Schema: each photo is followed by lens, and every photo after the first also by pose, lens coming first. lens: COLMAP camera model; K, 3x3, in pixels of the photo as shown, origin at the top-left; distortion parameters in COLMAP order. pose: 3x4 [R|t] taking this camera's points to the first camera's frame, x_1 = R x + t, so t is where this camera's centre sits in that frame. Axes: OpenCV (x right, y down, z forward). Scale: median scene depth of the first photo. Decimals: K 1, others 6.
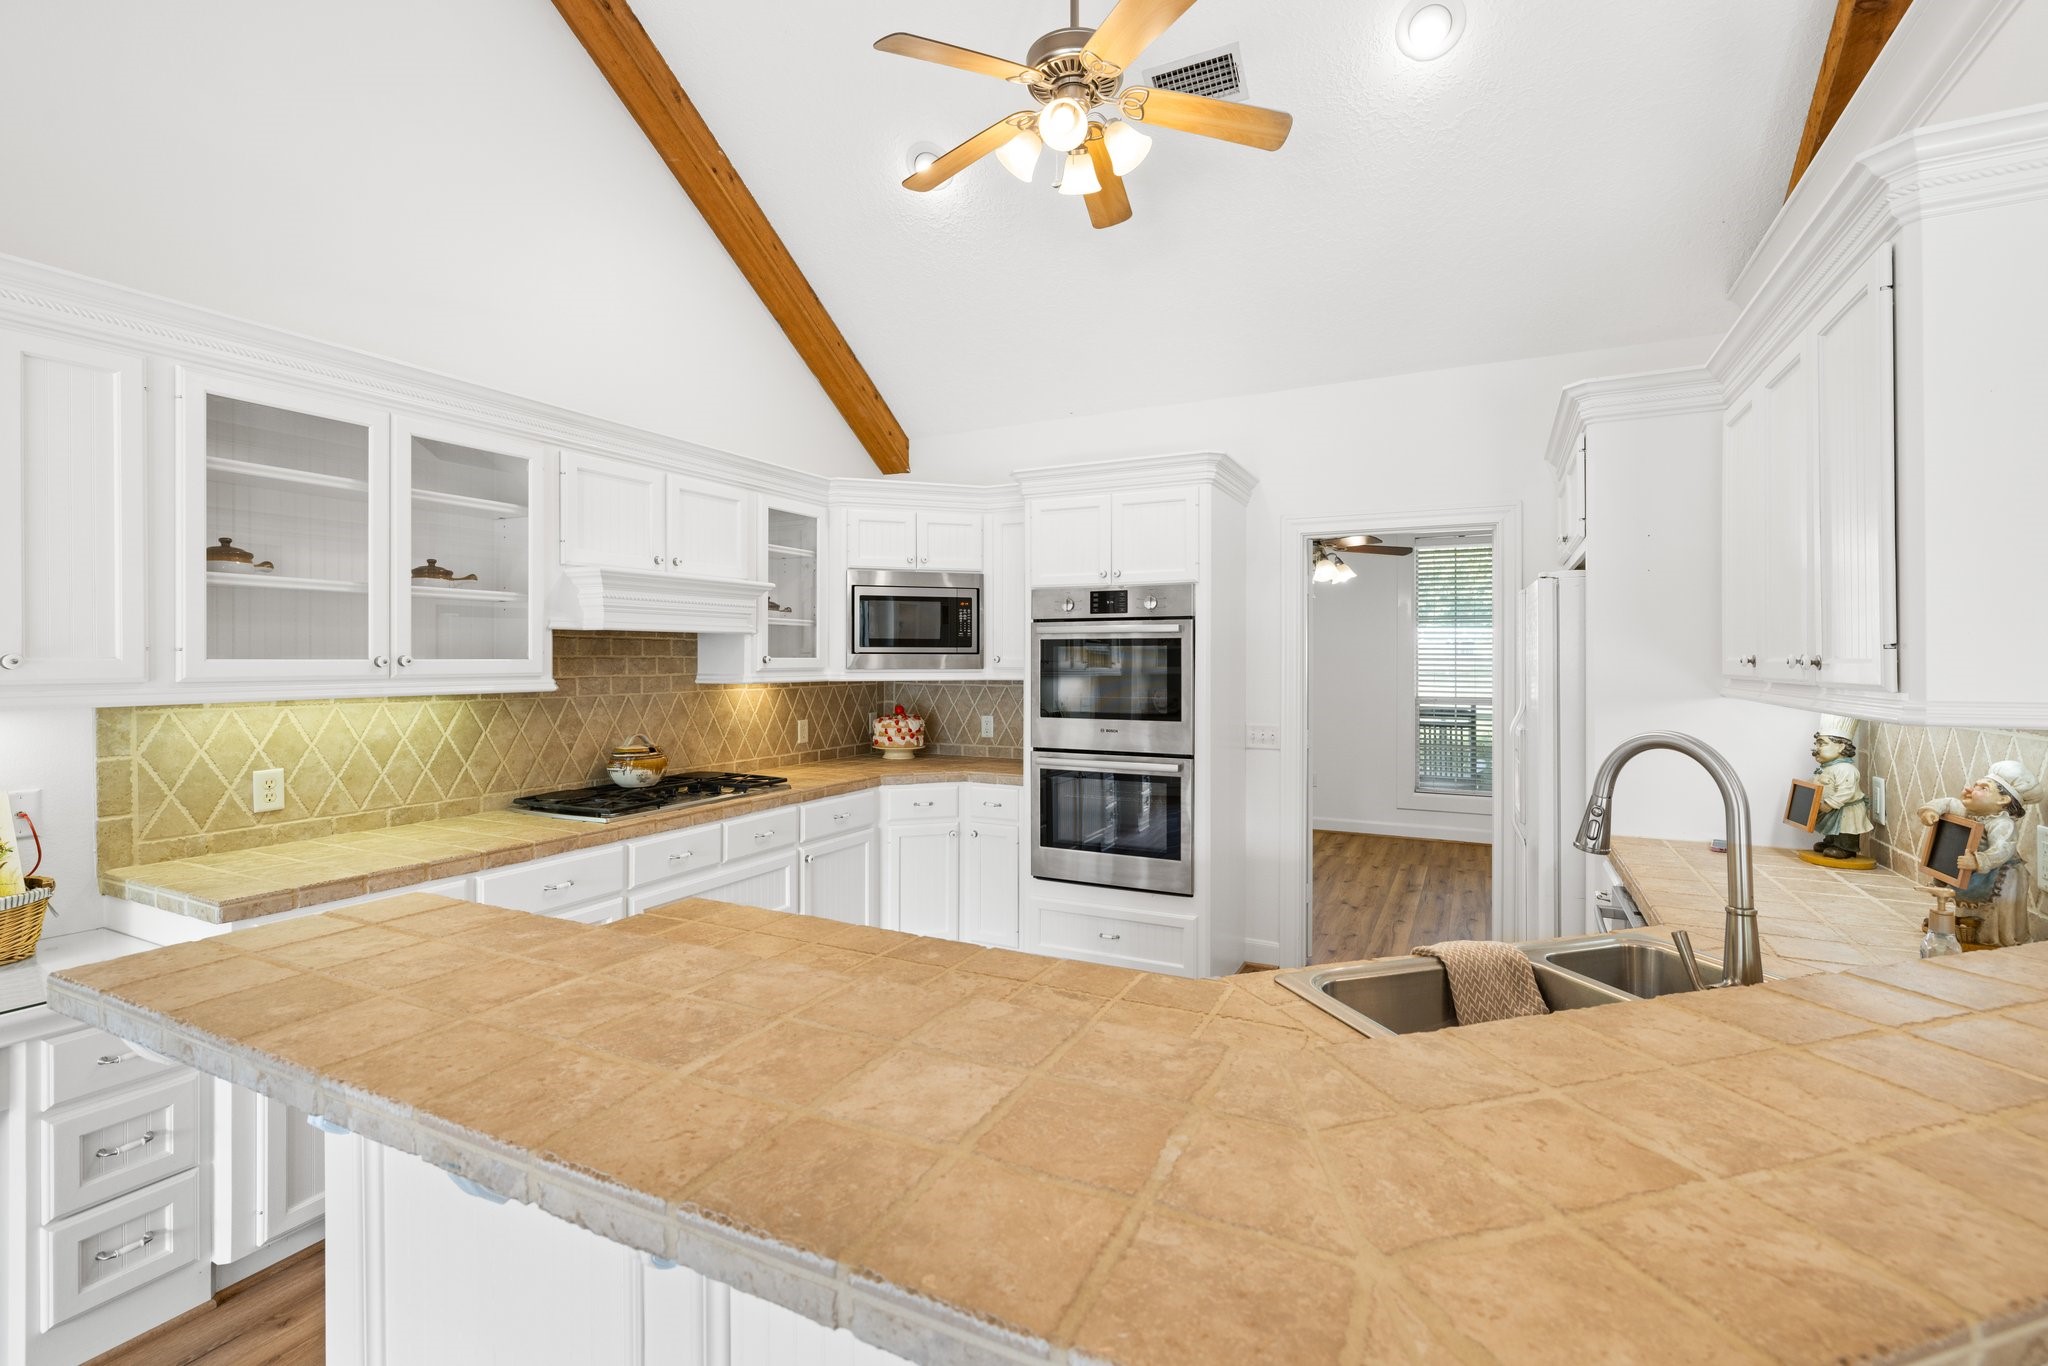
lens RADIAL K [[948.9, 0, 1020.3], [0, 948.9, 665.9], [0, 0, 1]] dist [0.000186, -0.000110]
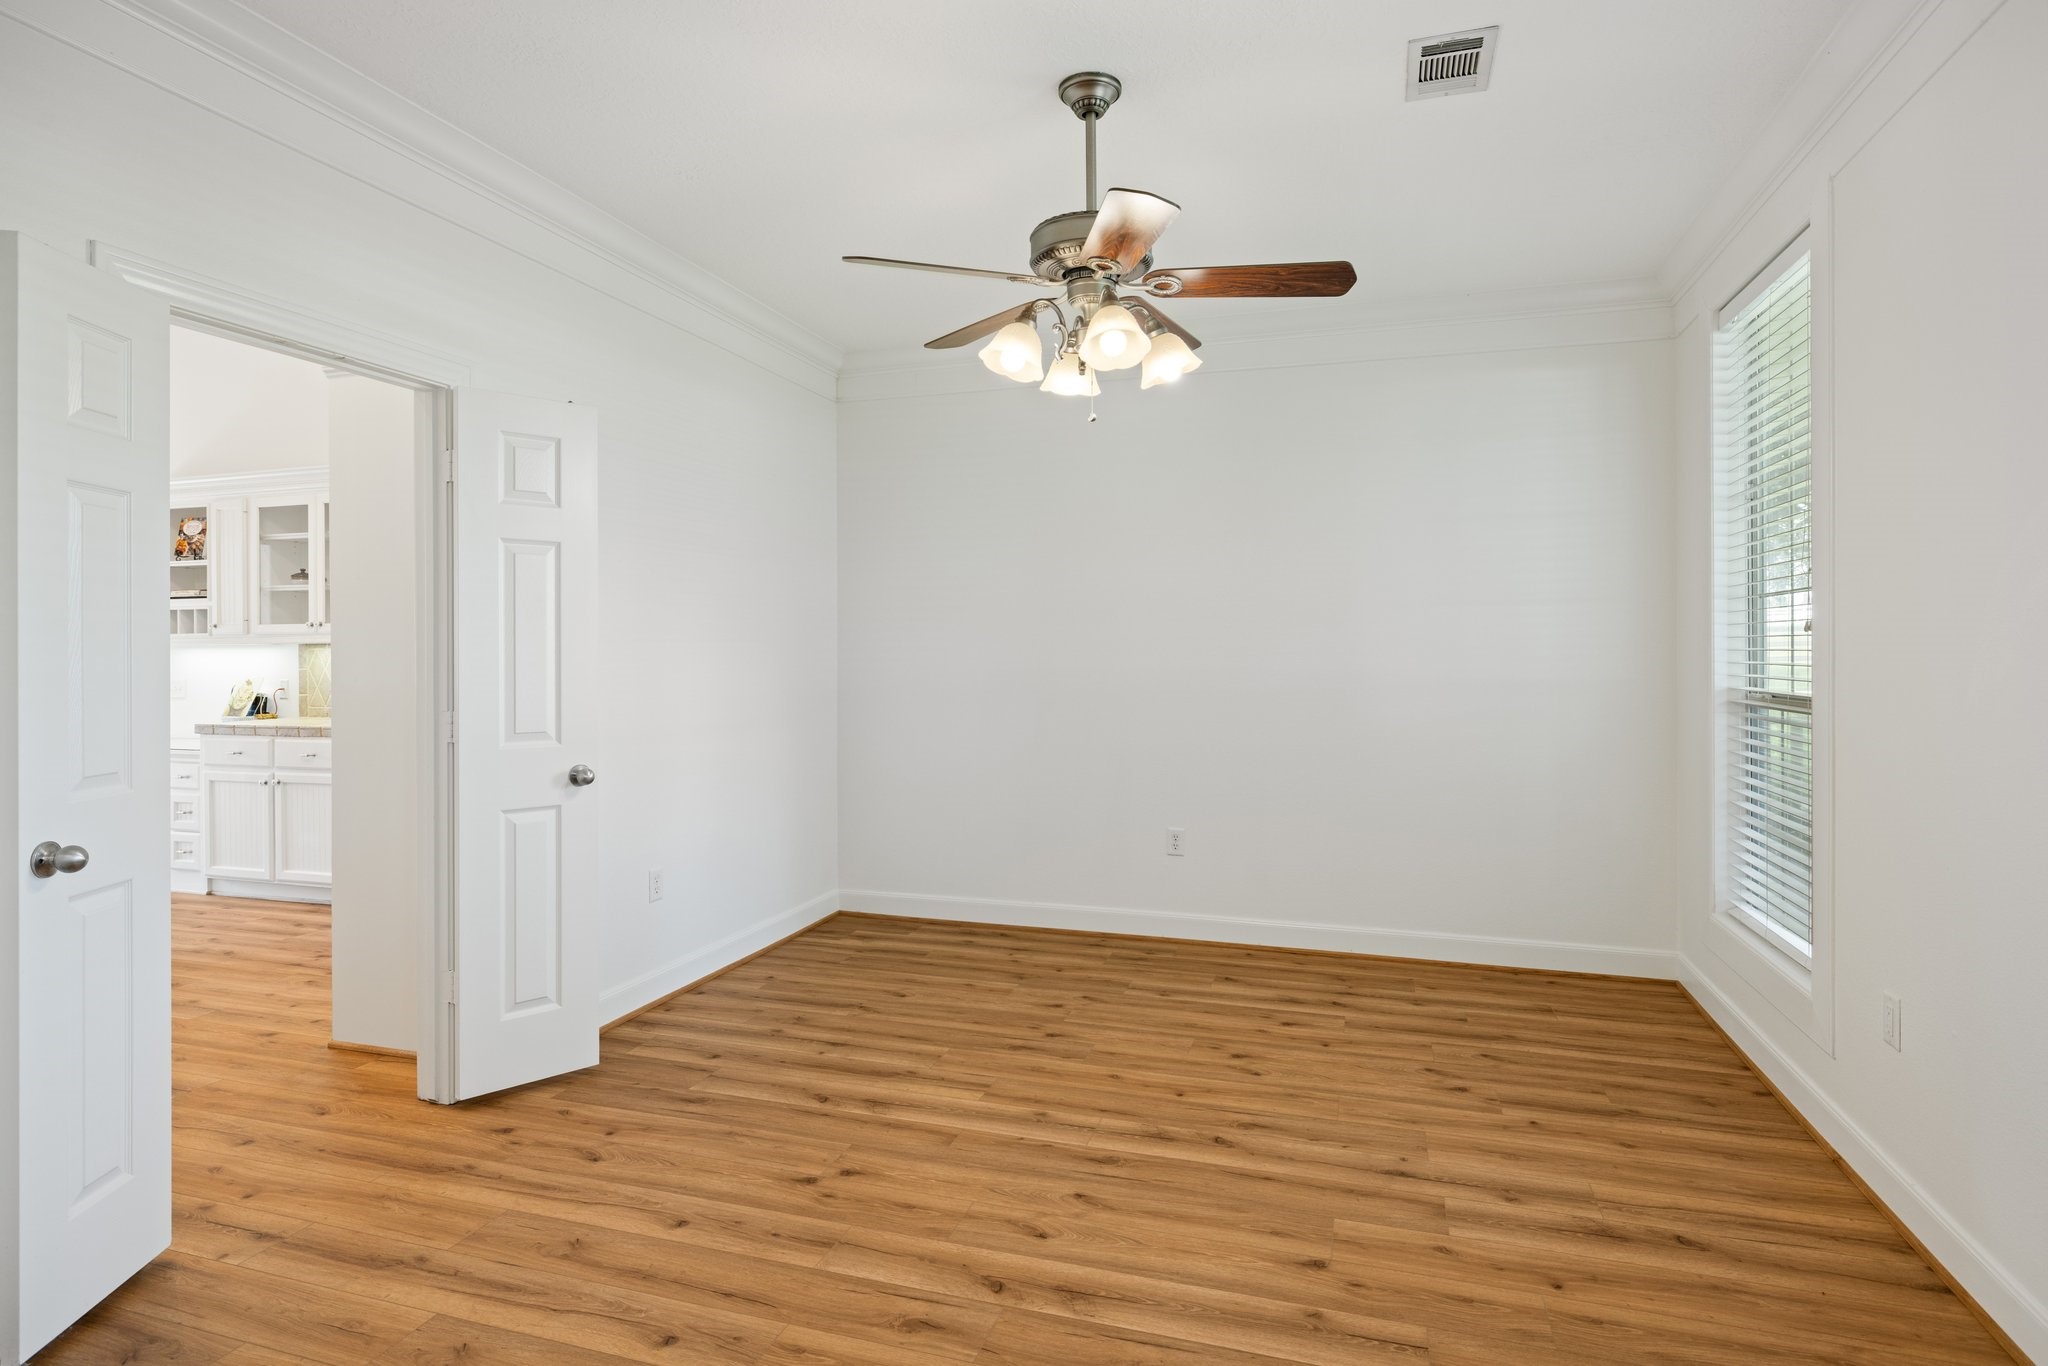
lens RADIAL K [[1119.6, 0, 1033.0], [0, 1119.6, 647.2], [0, 0, 1]] dist [-0.005157, 0.001777]
pose [[0.136460, -0.013003, -0.990560, 1.637603], [-0.005058, 0.999892, -0.013823, 0.060688], [0.990633, 0.006896, 0.136380, 1.980770]]
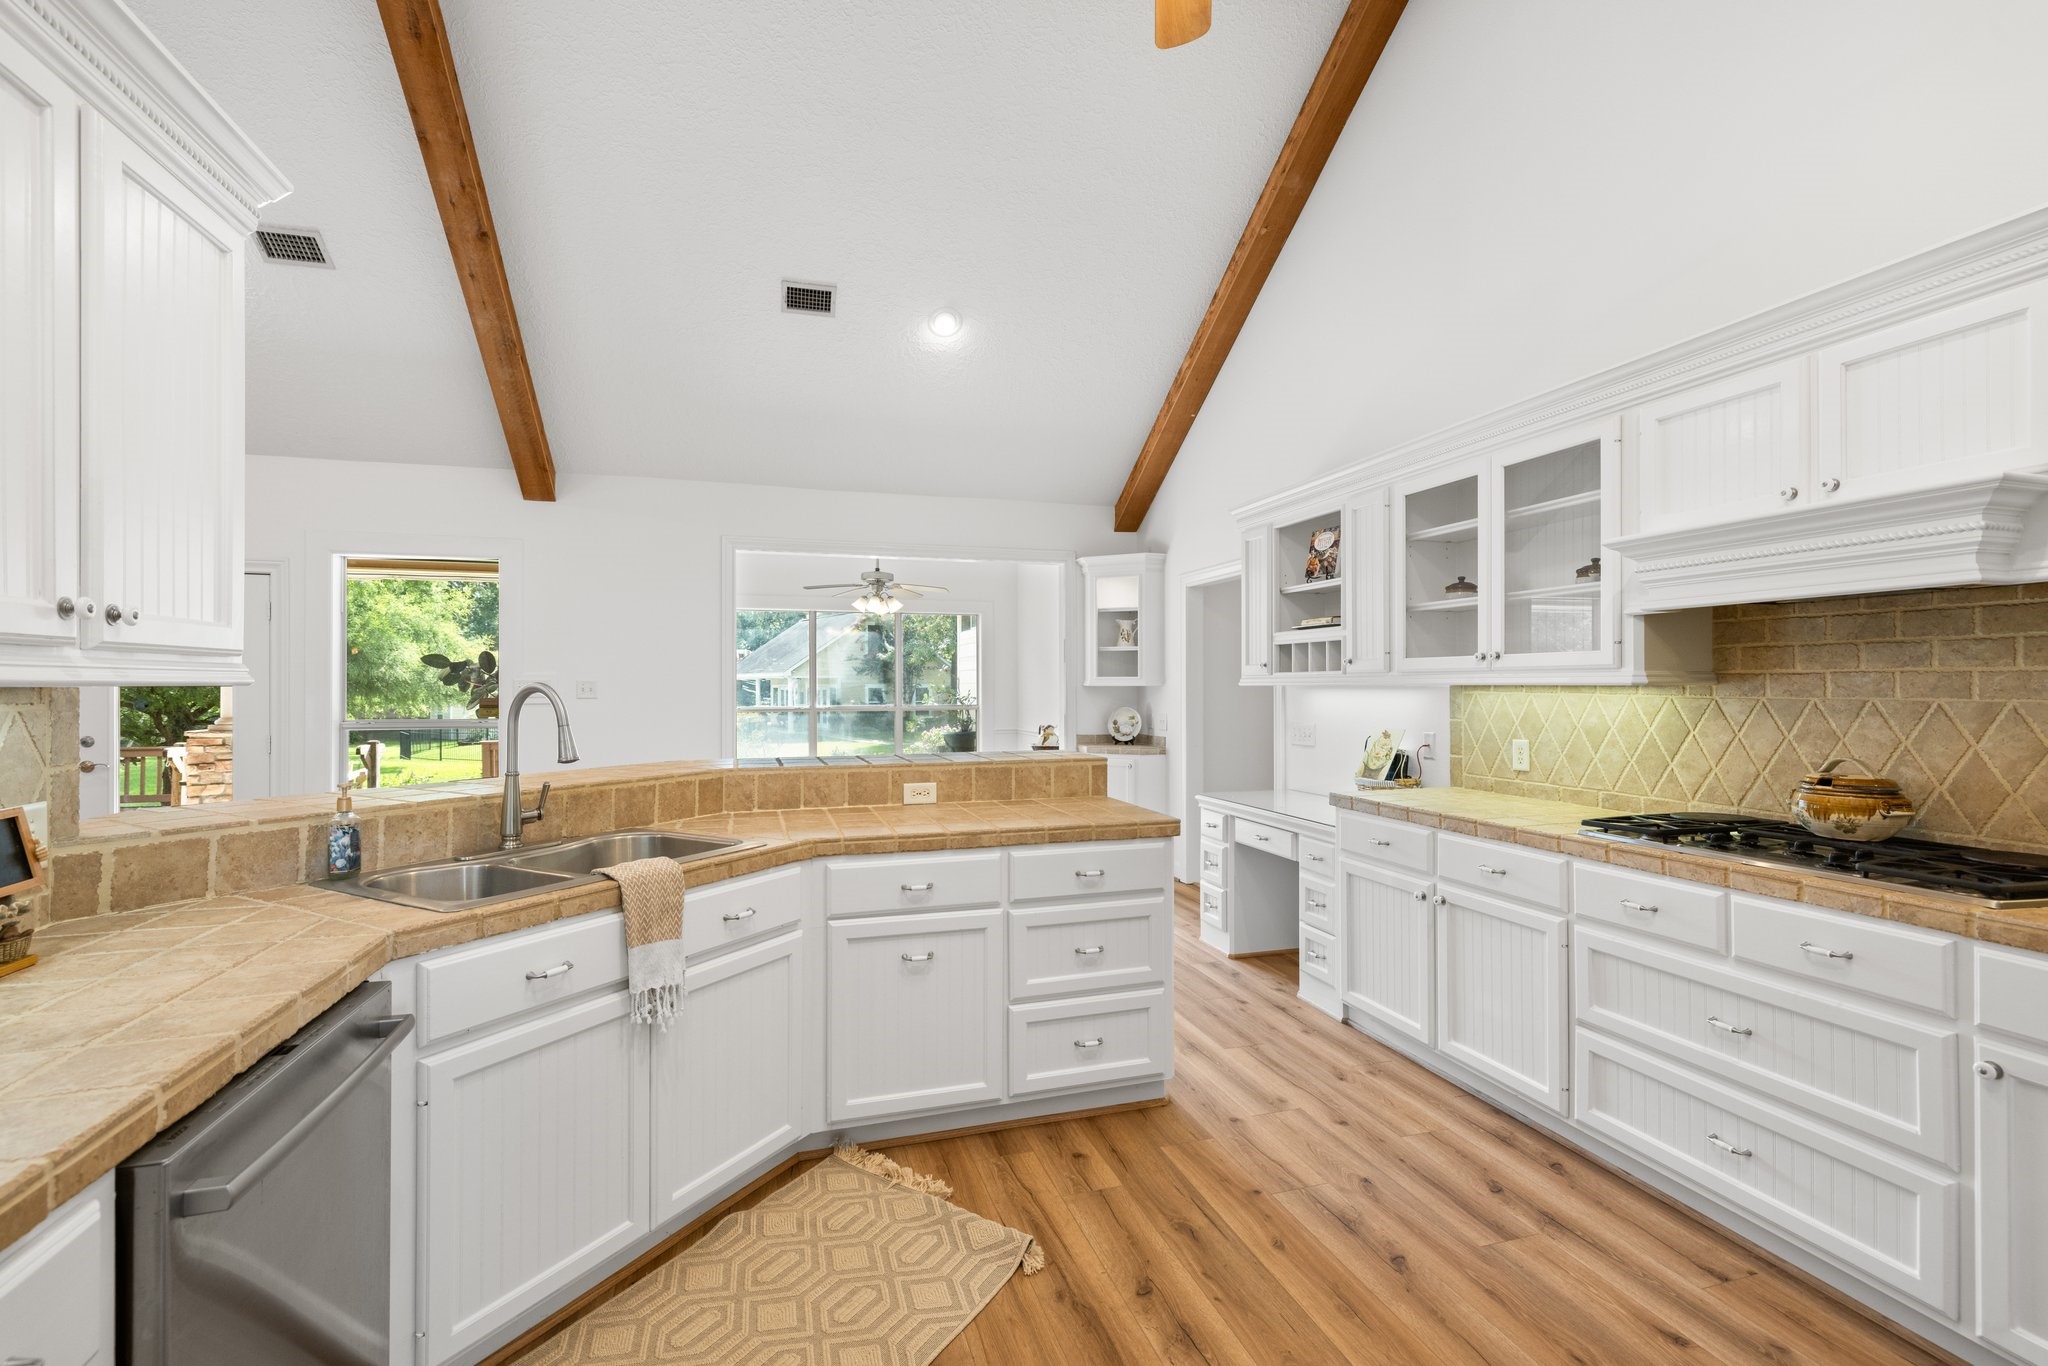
lens RADIAL K [[875.8, 0, 1012.8], [0, 875.8, 684.5], [0, 0, 1]] dist [0.016059, -0.001612]
pose [[-0.742239, -0.008342, -0.670084, 0.535770], [-0.012632, 0.999919, 0.001544, 0.035897], [0.670016, 0.009610, -0.742284, 1.345168]]
